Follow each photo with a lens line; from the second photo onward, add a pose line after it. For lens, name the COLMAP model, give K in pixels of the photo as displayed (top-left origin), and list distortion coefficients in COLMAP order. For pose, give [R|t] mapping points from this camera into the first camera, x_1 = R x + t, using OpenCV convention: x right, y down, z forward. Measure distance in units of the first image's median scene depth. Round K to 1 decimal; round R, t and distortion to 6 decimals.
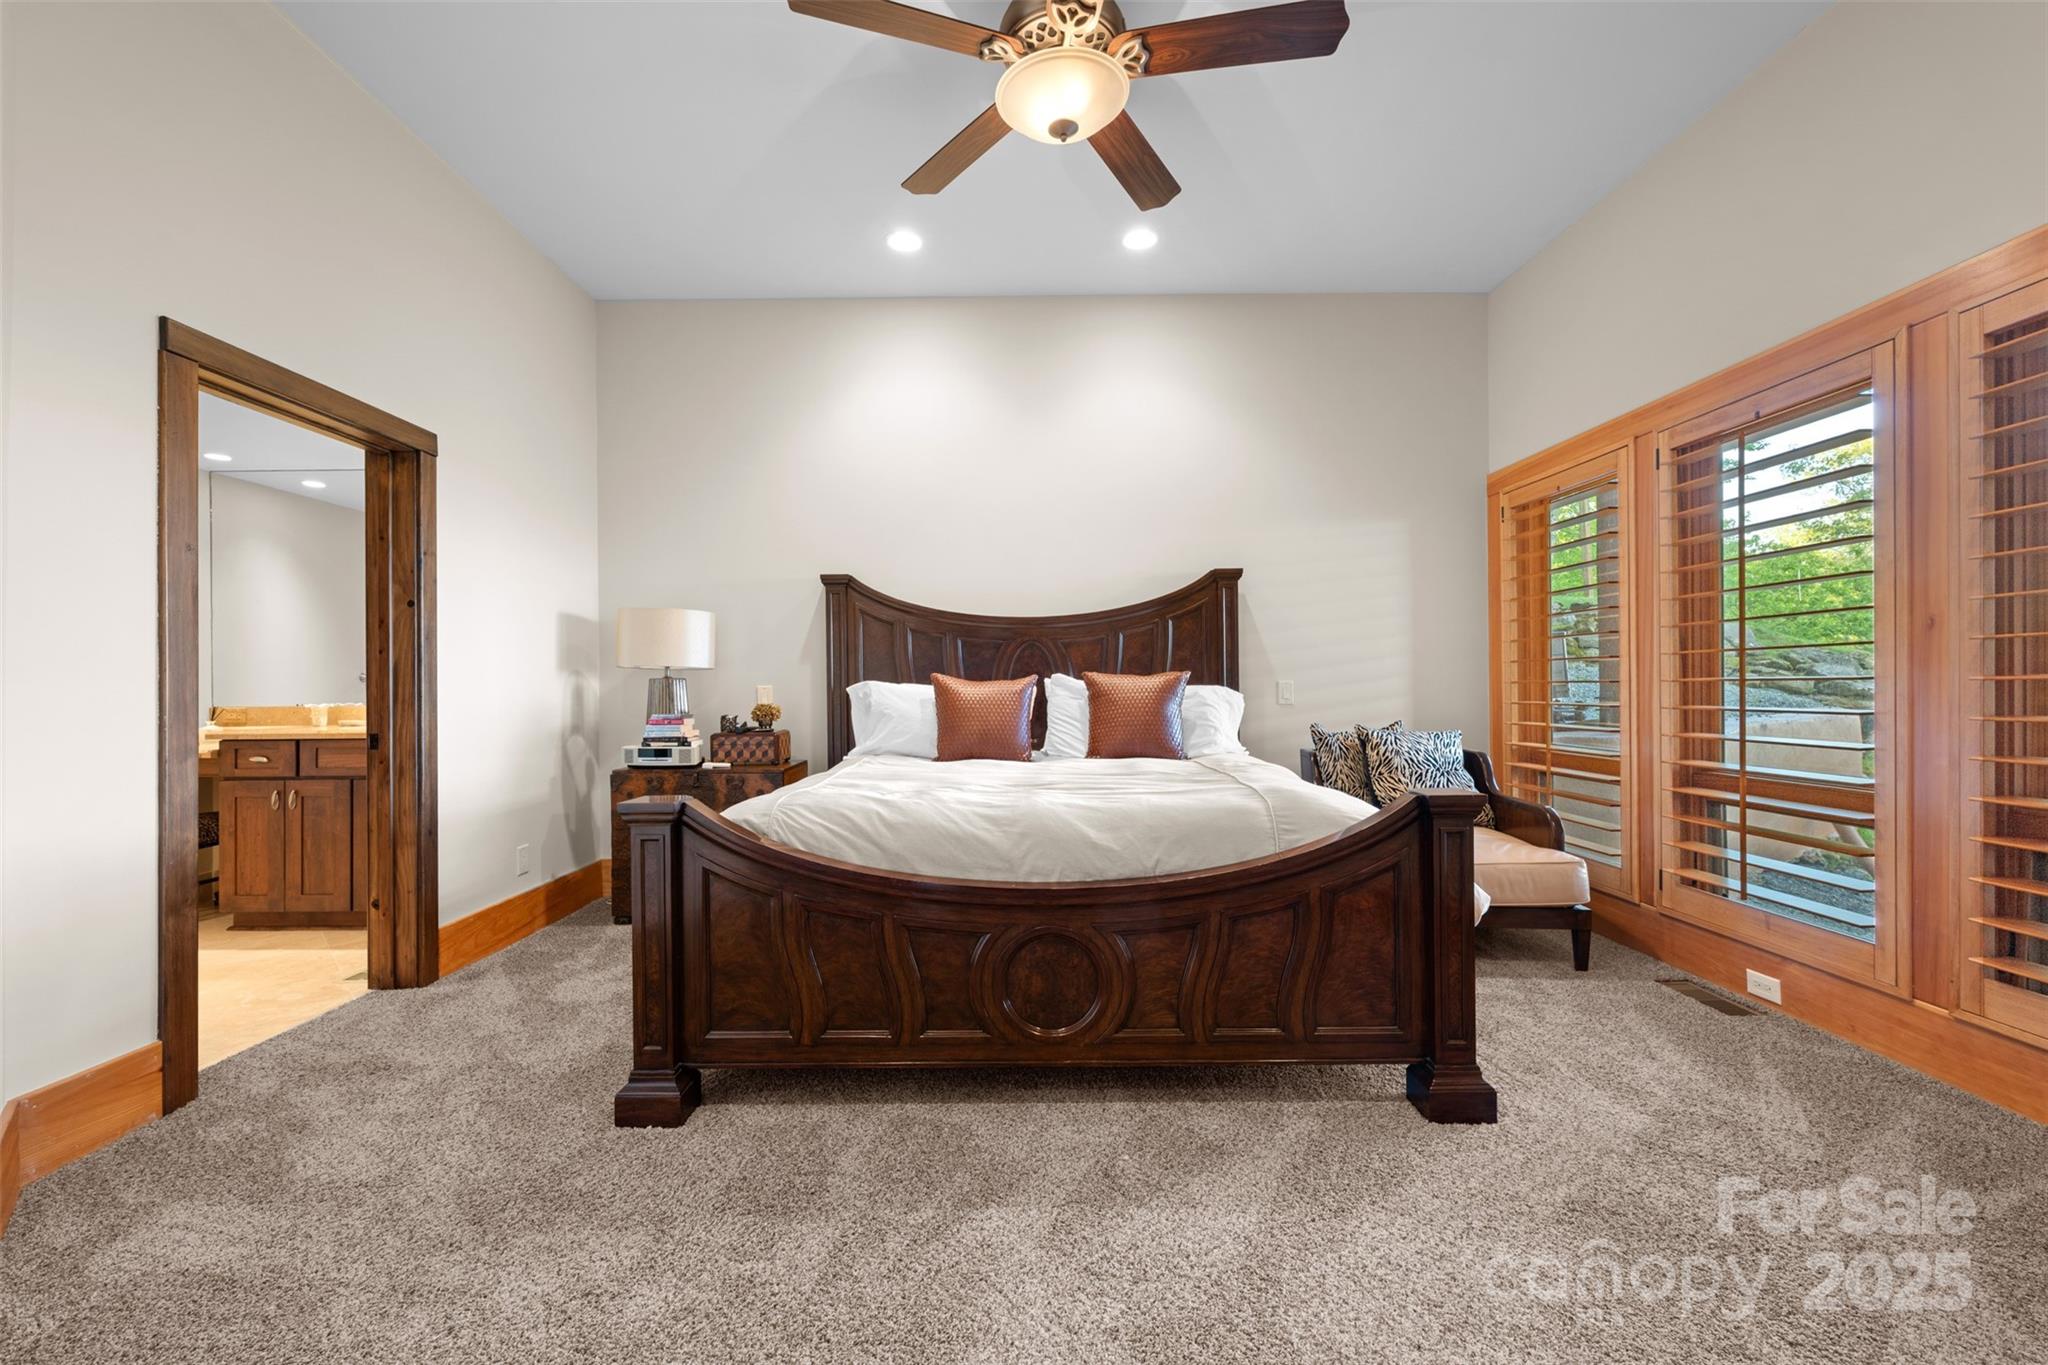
lens RADIAL K [[816.0, 0, 1025.0], [0, 816.0, 690.0], [0, 0, 1]] dist [0.000710, -0.000245]
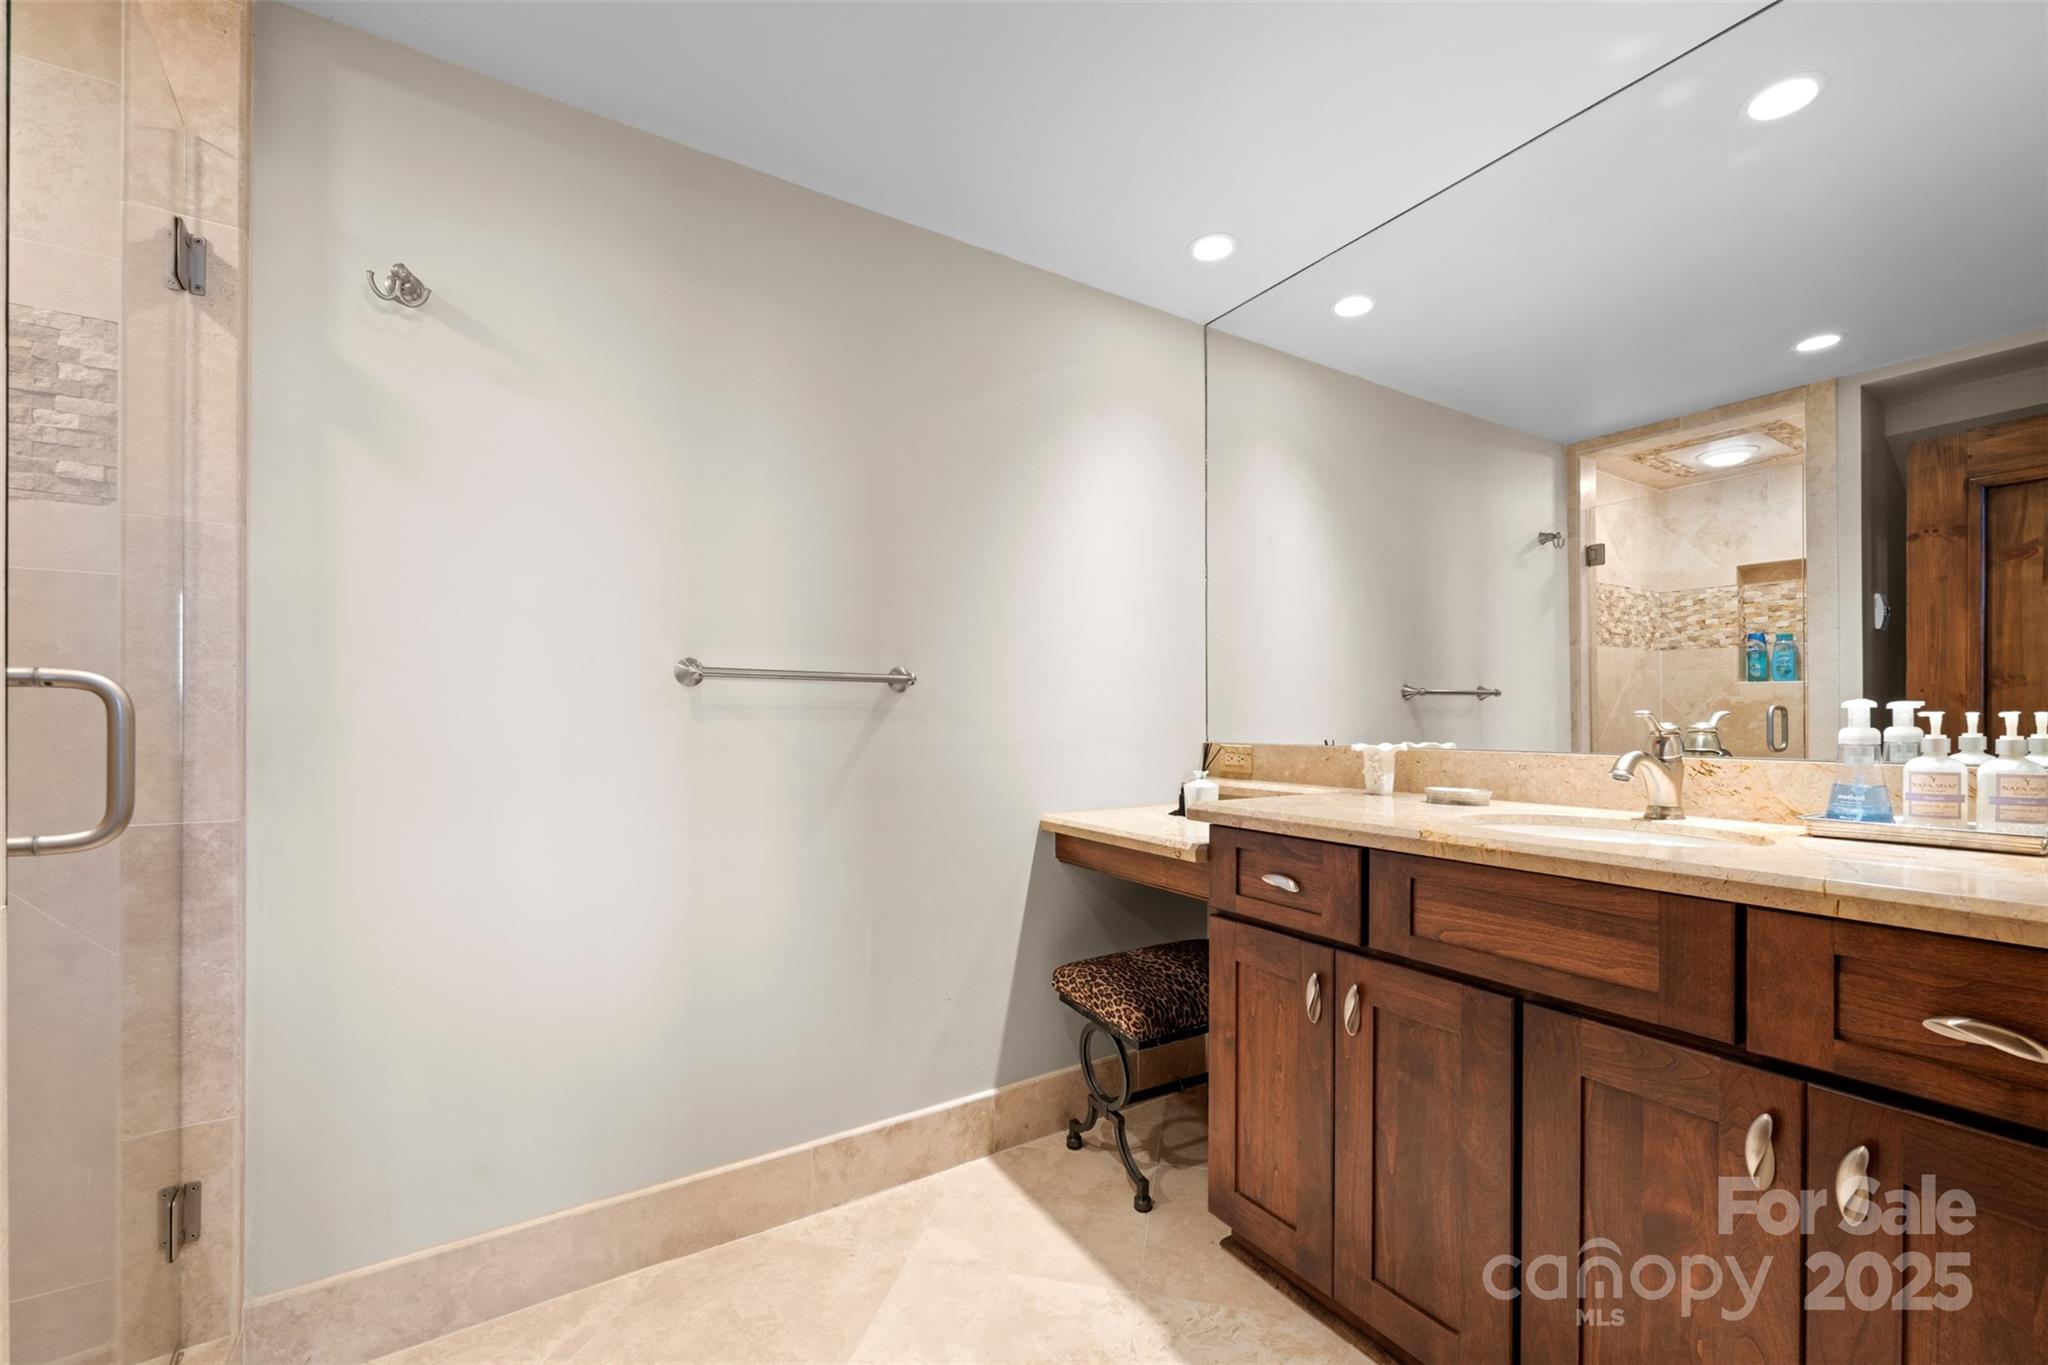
lens RADIAL K [[816.0, 0, 1025.0], [0, 816.0, 690.0], [0, 0, 1]] dist [0.000710, -0.000245]
pose [[0.520334, -0.017123, -0.853791, -0.658263], [-0.006871, 0.999683, -0.024236, 0.001232], [0.853935, 0.018477, 0.520051, 0.681248]]
